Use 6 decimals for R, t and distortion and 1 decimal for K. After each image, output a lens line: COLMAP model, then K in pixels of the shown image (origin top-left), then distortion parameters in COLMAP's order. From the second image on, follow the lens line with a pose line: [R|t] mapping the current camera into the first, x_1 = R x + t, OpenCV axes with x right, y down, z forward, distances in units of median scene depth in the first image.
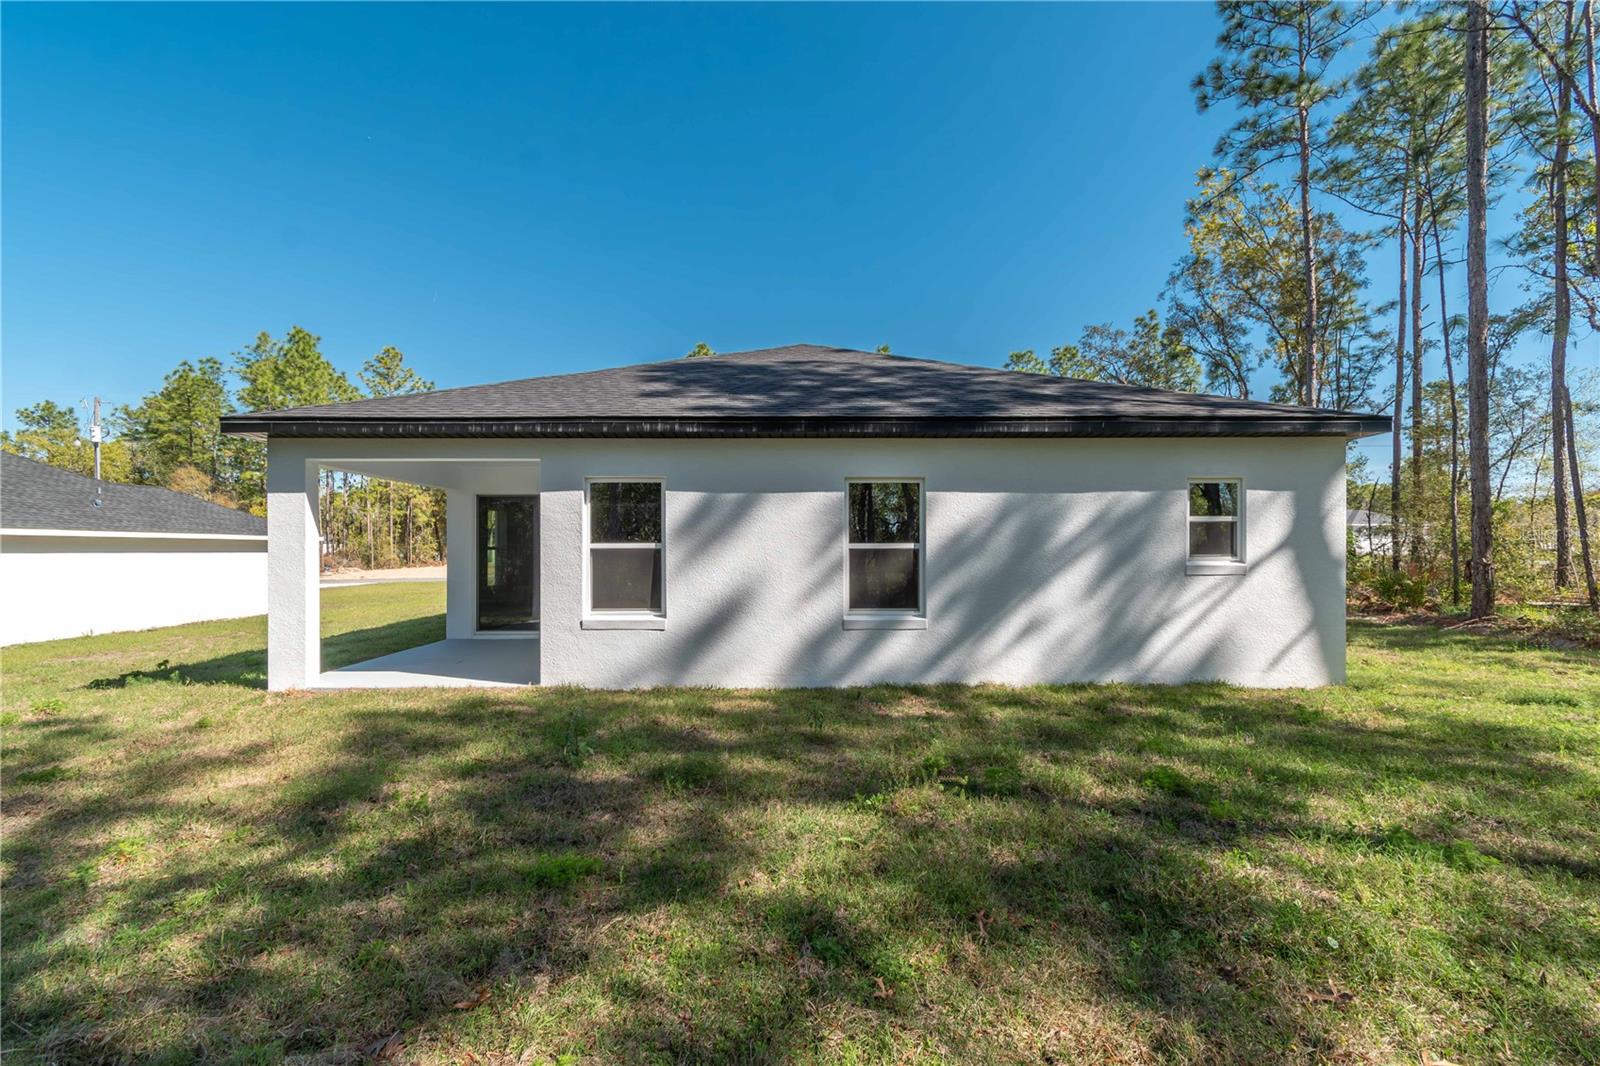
lens RADIAL K [[722.2, 0, 808.8], [0, 722.2, 542.9], [0, 0, 1]] dist [0.004474, 0.000344]
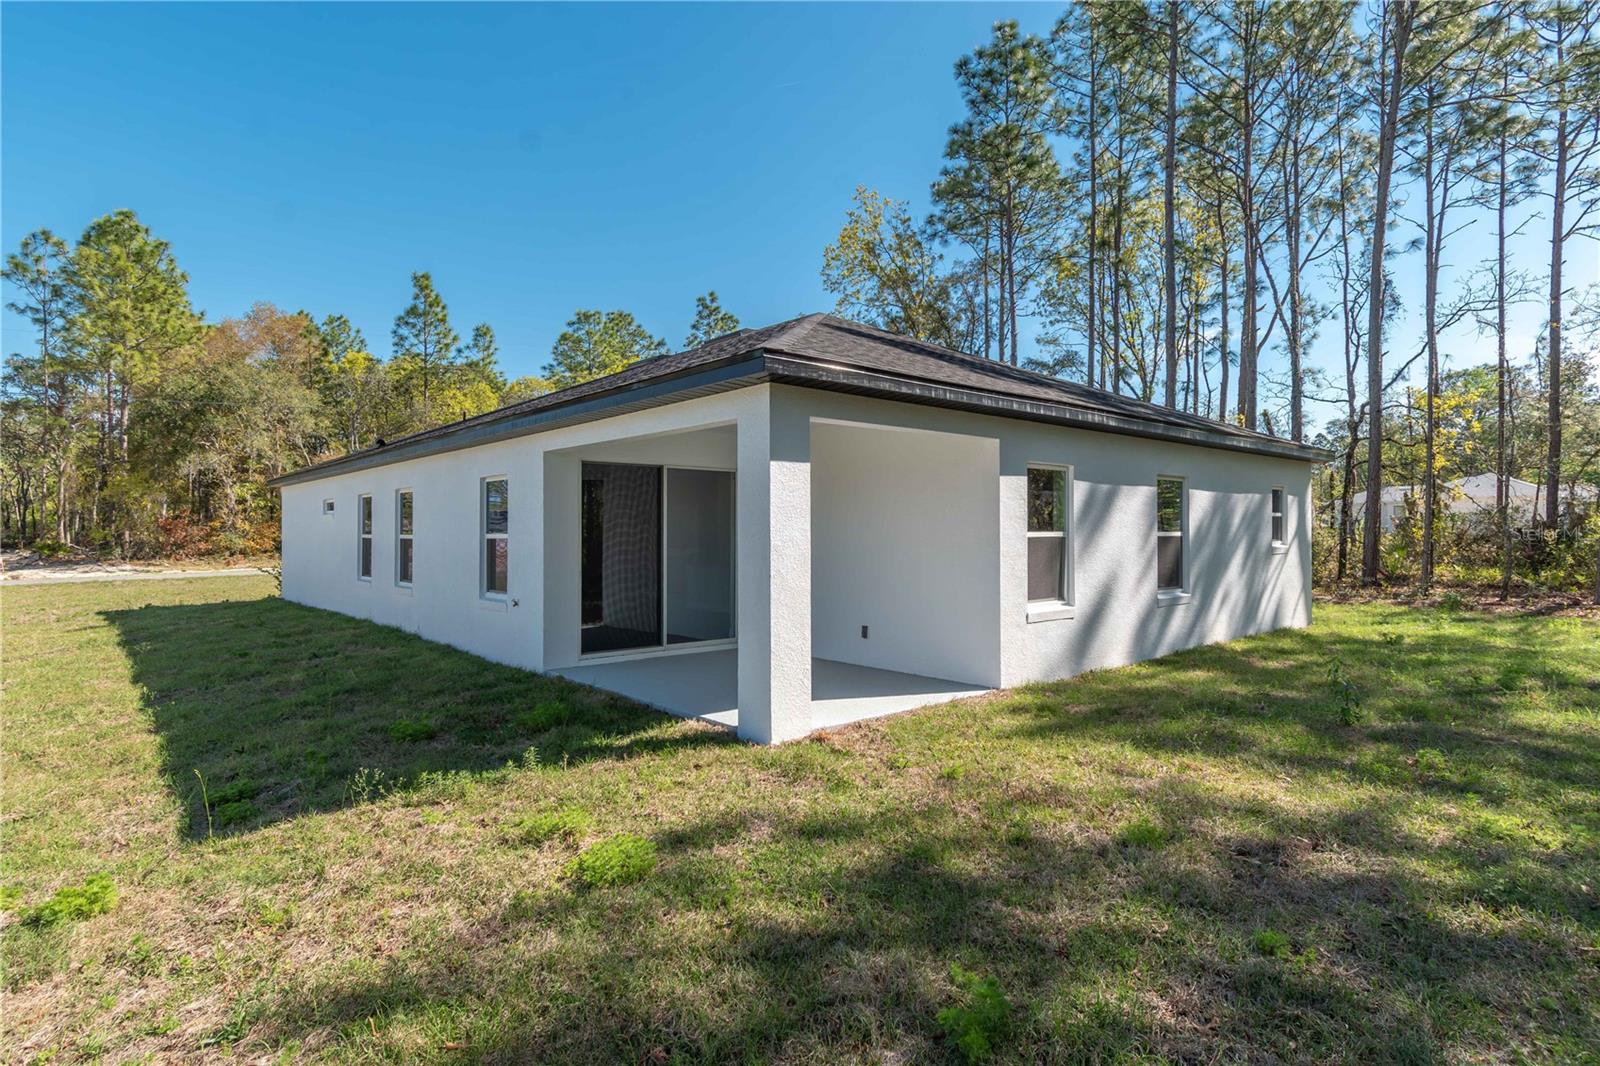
lens RADIAL K [[811.1, 0, 800.0], [0, 811.1, 533.0], [0, 0, 1]] dist [0.003910, -0.026773]
pose [[0.783702, 0.000463, 0.621137, -1.169233], [-0.008602, 0.999912, 0.010109, -0.004755], [-0.621077, -0.013266, 0.783637, 0.346904]]
